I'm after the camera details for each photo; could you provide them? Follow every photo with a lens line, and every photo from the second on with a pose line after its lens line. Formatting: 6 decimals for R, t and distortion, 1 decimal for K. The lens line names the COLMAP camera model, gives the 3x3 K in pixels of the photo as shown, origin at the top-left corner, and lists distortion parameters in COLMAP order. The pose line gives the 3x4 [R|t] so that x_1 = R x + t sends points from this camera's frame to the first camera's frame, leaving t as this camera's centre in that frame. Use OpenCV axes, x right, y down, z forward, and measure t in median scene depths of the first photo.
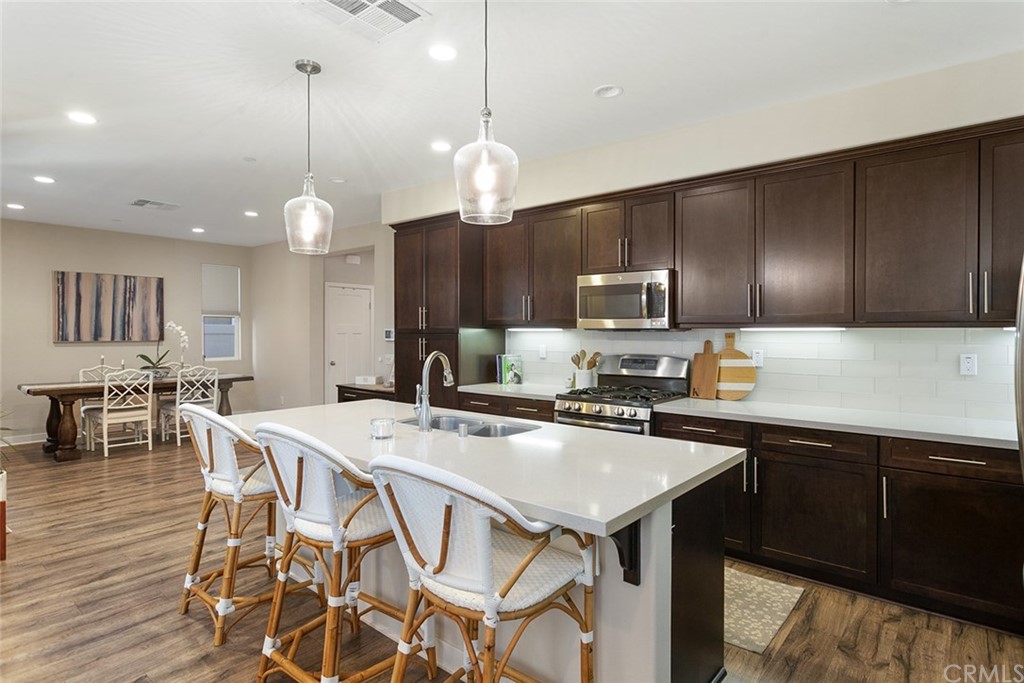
lens RADIAL K [[526.8, 0, 512.2], [0, 526.8, 337.0], [0, 0, 1]] dist [0.001231, 0.000496]
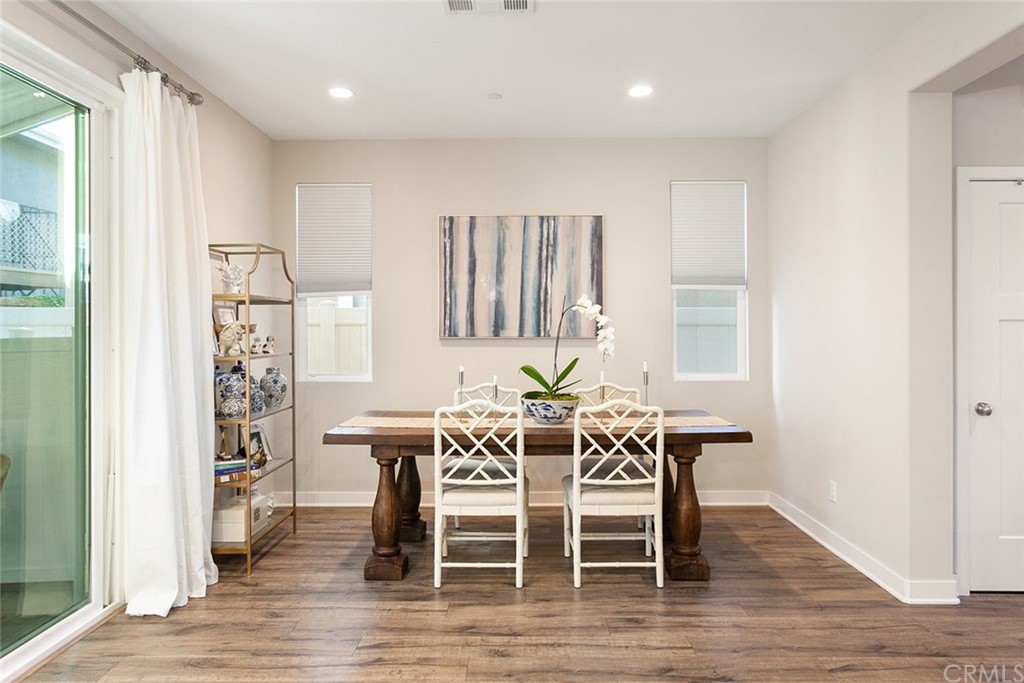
lens RADIAL K [[701.3, 0, 516.1], [0, 701.3, 323.5], [0, 0, 1]] dist [0.005669, 0.001935]
pose [[0.639129, -0.008223, -0.769056, -0.212479], [-0.005222, 0.999873, -0.015030, 0.004522], [0.769082, 0.013622, 0.639005, 0.555919]]
